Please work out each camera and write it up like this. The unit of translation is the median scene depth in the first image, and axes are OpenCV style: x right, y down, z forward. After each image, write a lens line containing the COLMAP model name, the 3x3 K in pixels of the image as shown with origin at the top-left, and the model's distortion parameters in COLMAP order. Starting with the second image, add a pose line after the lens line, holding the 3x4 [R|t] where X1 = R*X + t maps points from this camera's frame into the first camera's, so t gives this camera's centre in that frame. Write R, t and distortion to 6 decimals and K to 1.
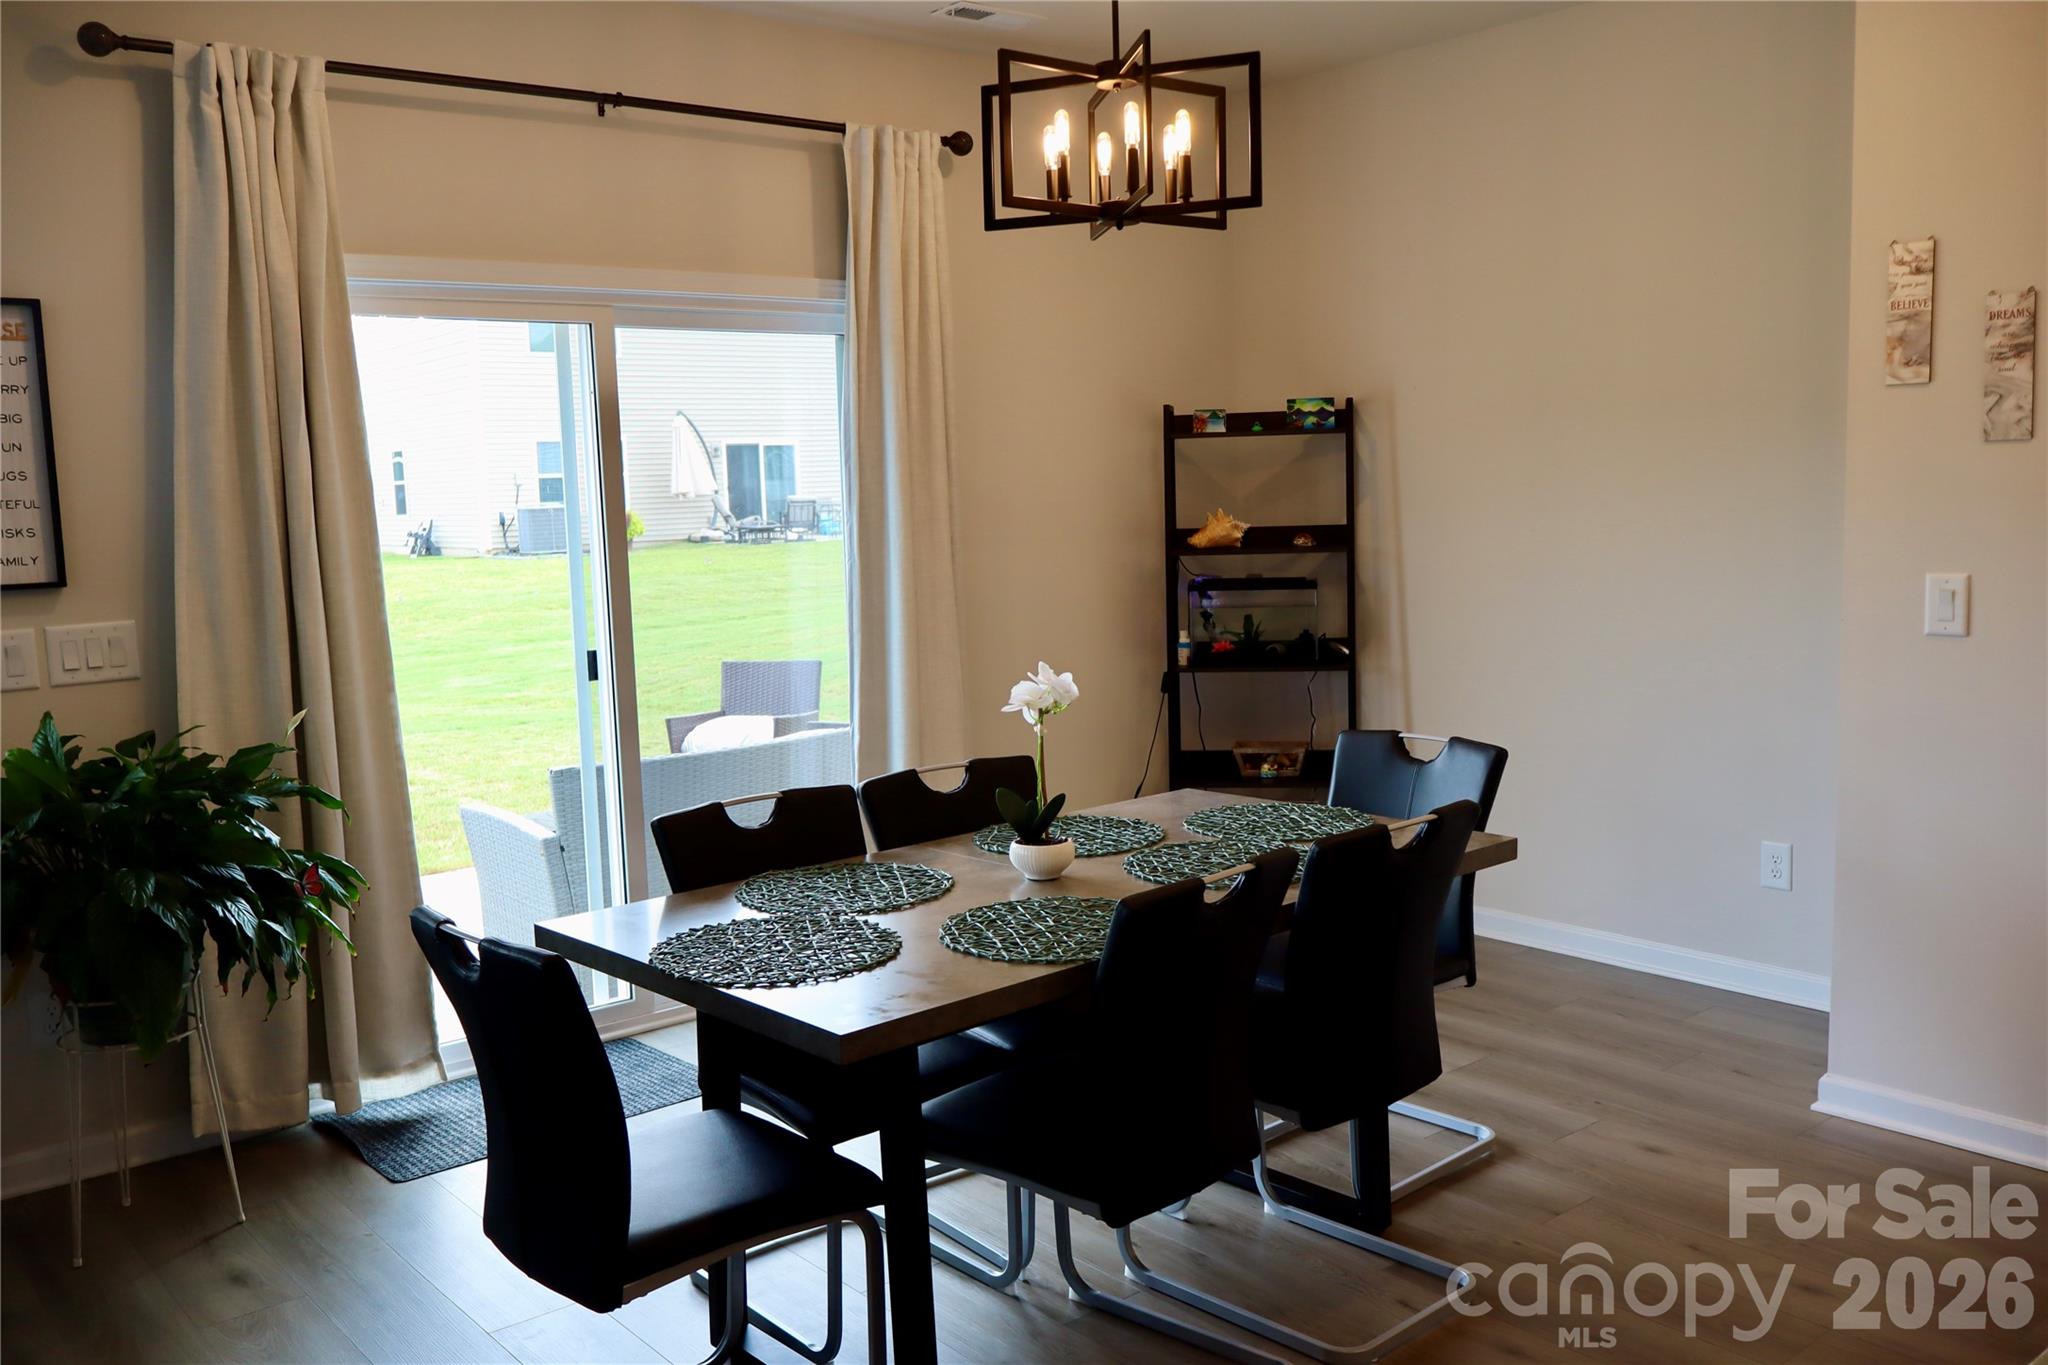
lens RADIAL K [[1725.6, 0, 1027.4], [0, 1725.6, 674.2], [0, 0, 1]] dist [0.012697, -0.010778]
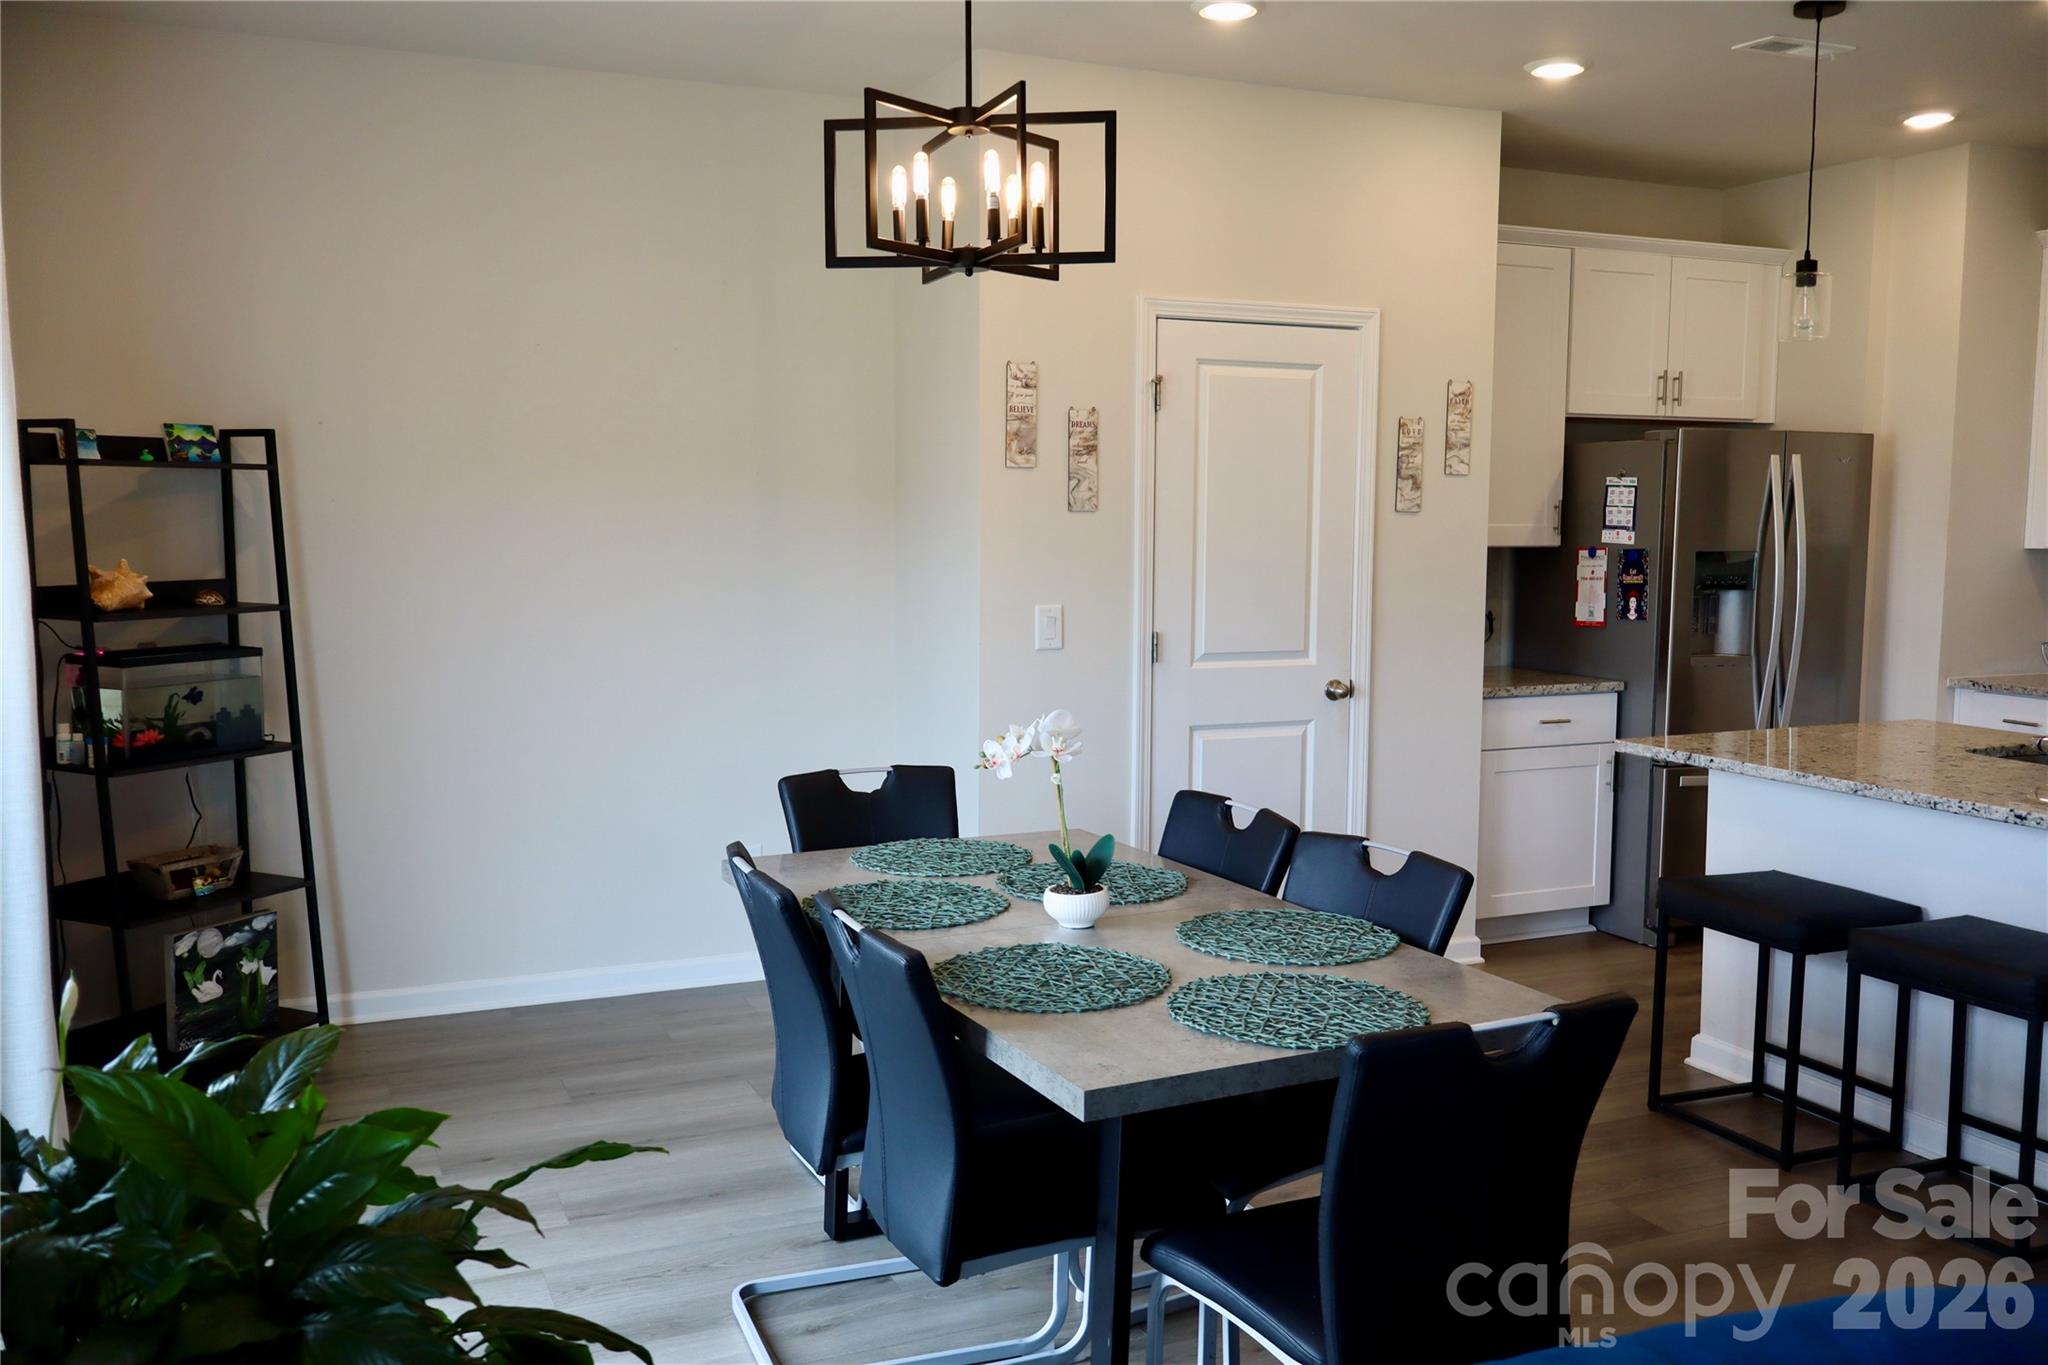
lens RADIAL K [[1725.6, 0, 1045.0], [0, 1725.6, 672.9], [0, 0, 1]] dist [0.012697, -0.010778]
pose [[0.278147, -0.060412, 0.958637, -0.595097], [0.094292, 0.994917, 0.035339, -0.039314], [-0.955899, 0.080562, 0.282430, 0.455194]]
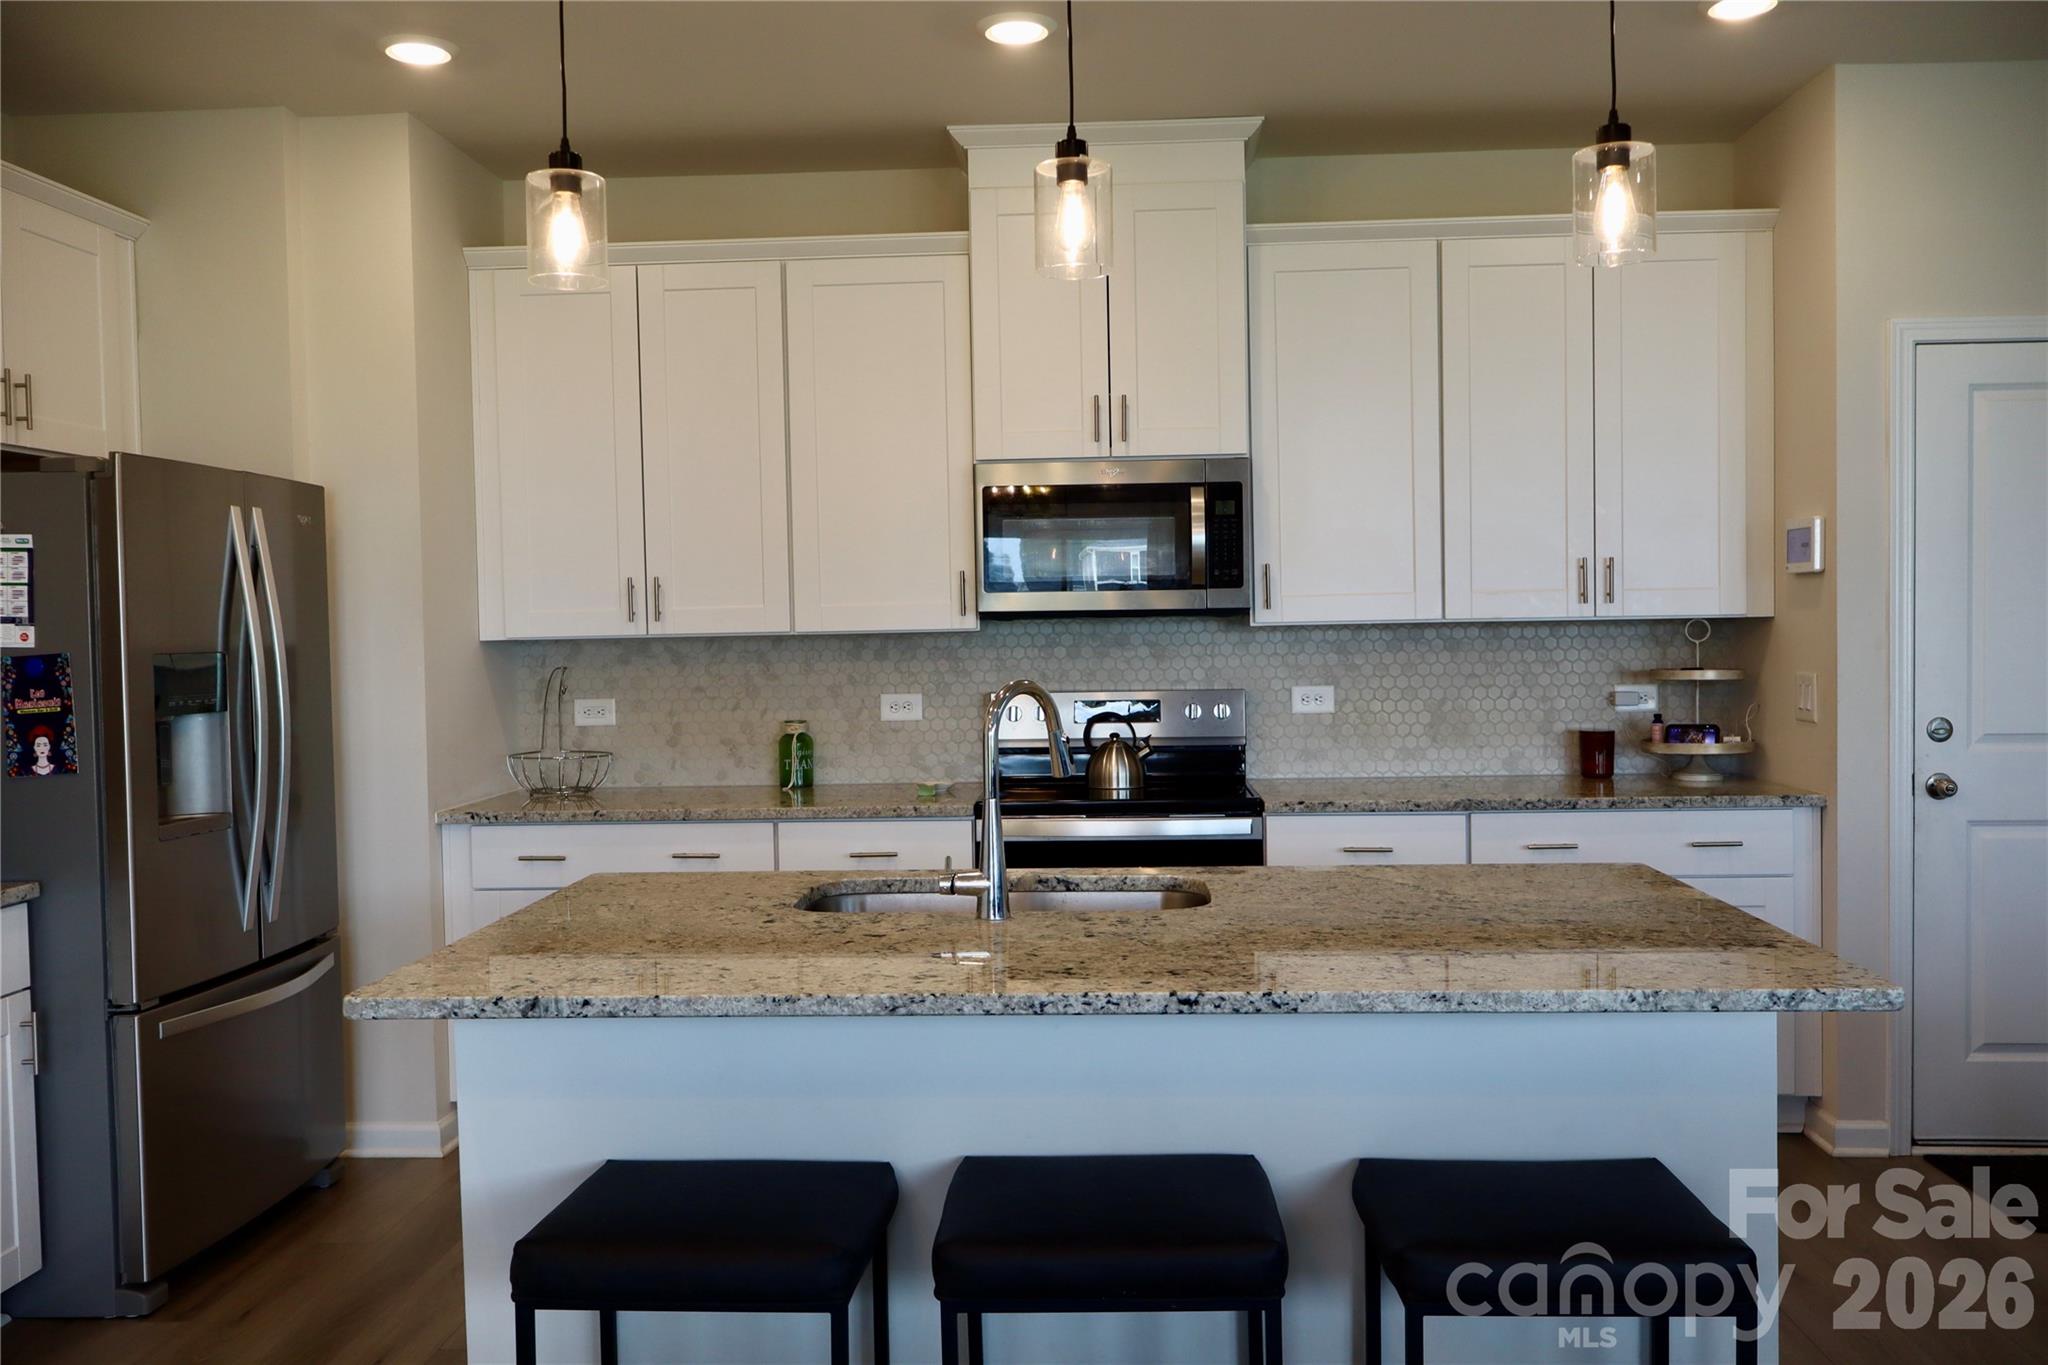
lens RADIAL K [[1725.6, 0, 1033.0], [0, 1725.6, 675.7], [0, 0, 1]] dist [0.012697, -0.010778]
pose [[-0.723377, 0.020210, 0.690158, -0.100921], [0.117883, 0.988510, 0.094610, -0.054851], [-0.680316, 0.149796, -0.717448, 0.631230]]
